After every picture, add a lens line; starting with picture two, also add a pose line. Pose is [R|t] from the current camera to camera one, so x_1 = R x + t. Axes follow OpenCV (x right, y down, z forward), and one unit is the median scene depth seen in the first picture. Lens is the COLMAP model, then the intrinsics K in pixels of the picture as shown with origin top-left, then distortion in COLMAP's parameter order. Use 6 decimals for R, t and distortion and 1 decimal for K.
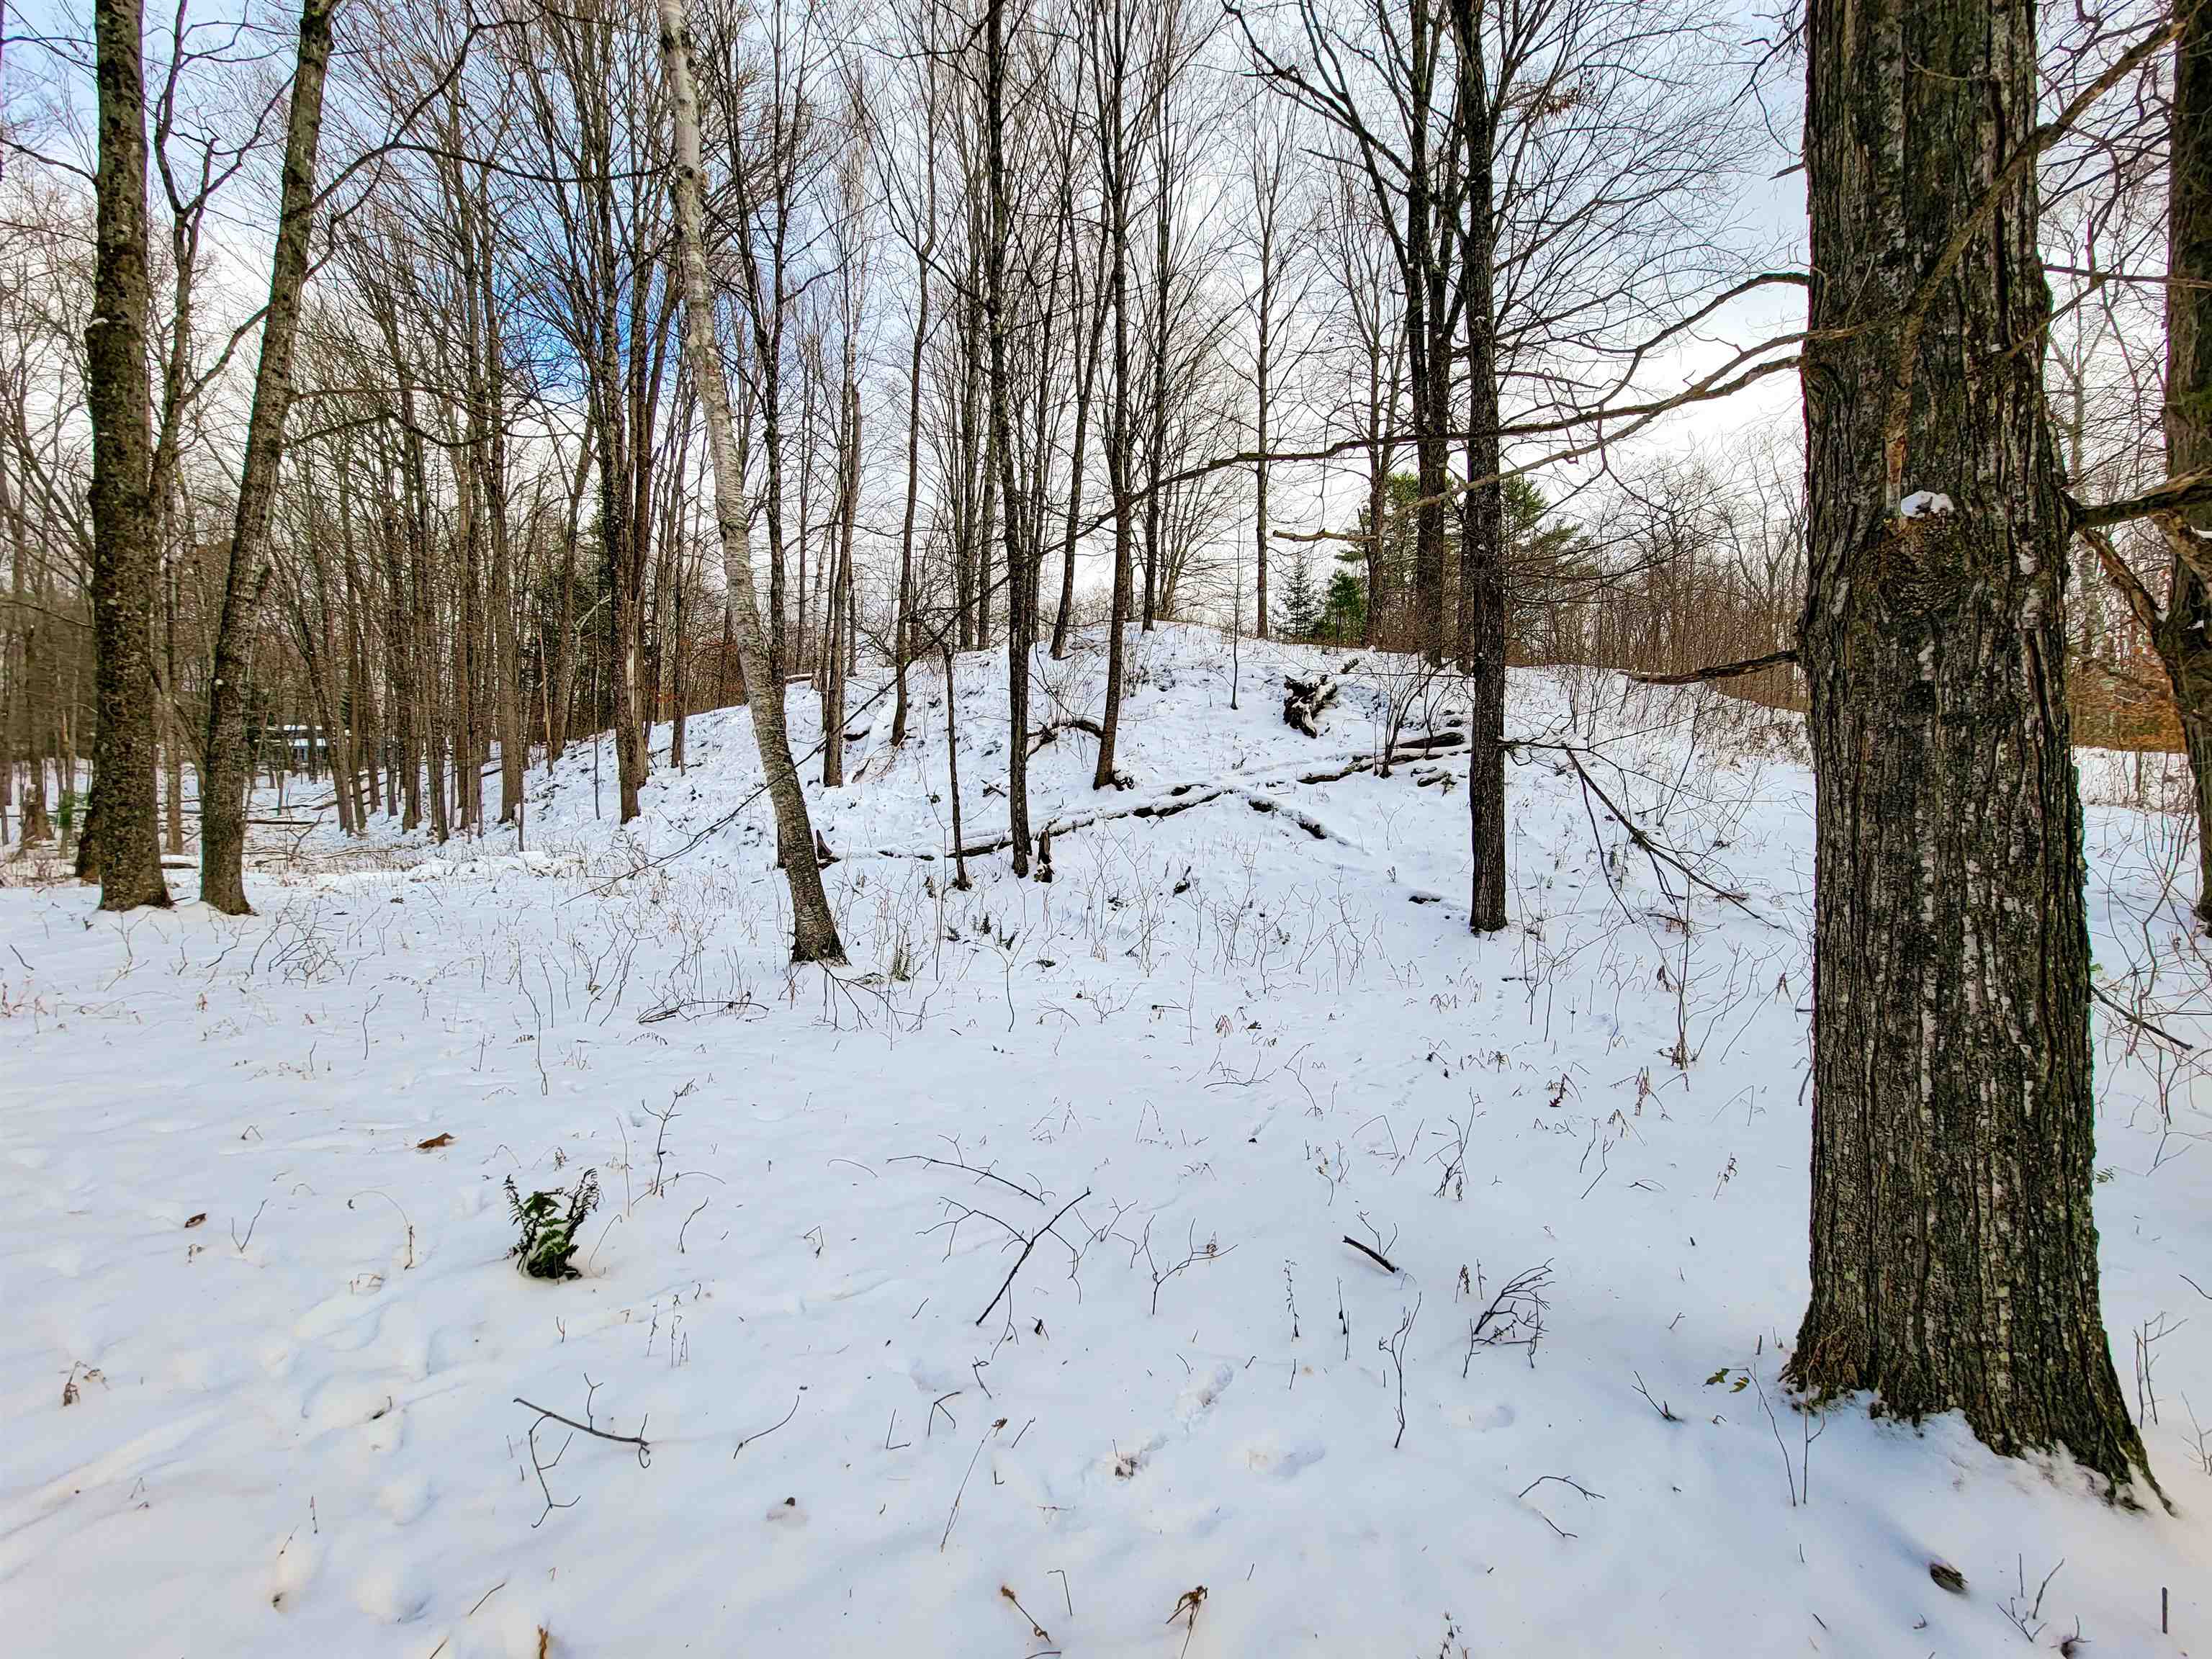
lens RADIAL K [[892.2, 0, 1111.2], [0, 892.2, 842.4], [0, 0, 1]] dist [-0.003640, 0.000424]
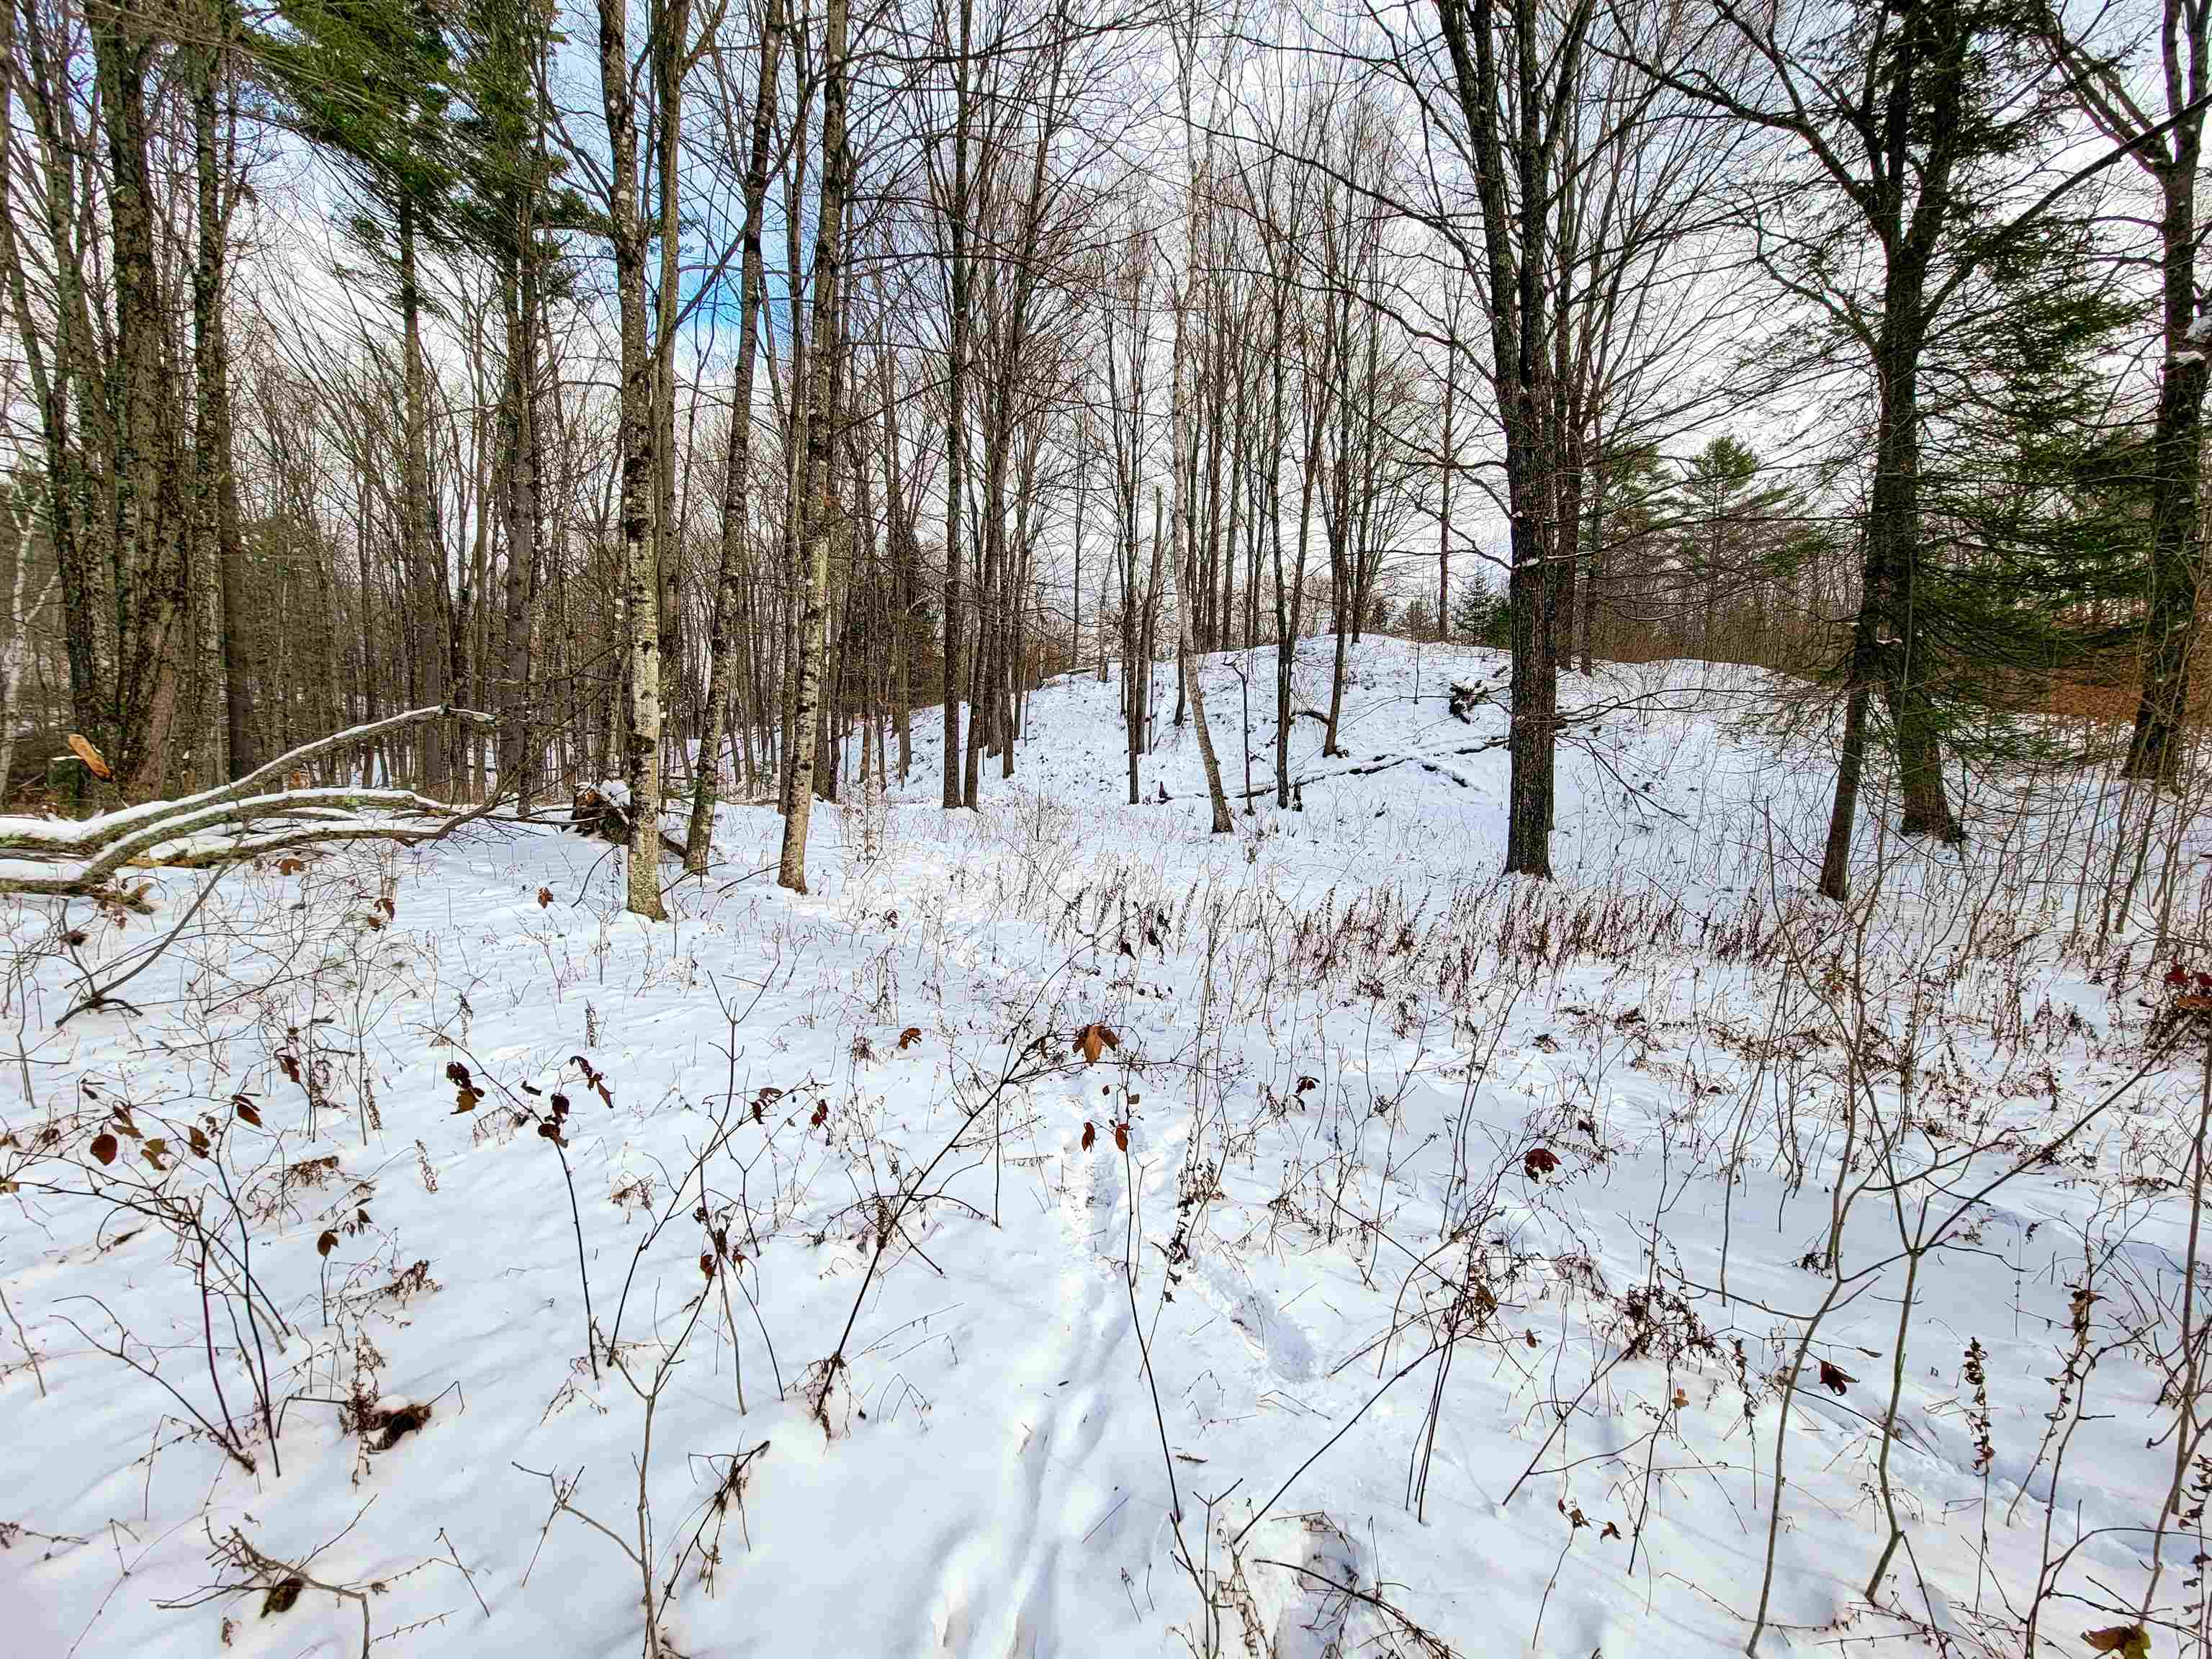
lens RADIAL K [[911.1, 0, 1127.7], [0, 911.1, 836.6], [0, 0, 1]] dist [0.000101, 0.001217]
pose [[0.983562, 0.016903, -0.179778, -0.068712], [-0.010556, 0.999289, 0.036203, 0.028101], [0.180262, -0.033710, 0.983041, -0.684583]]
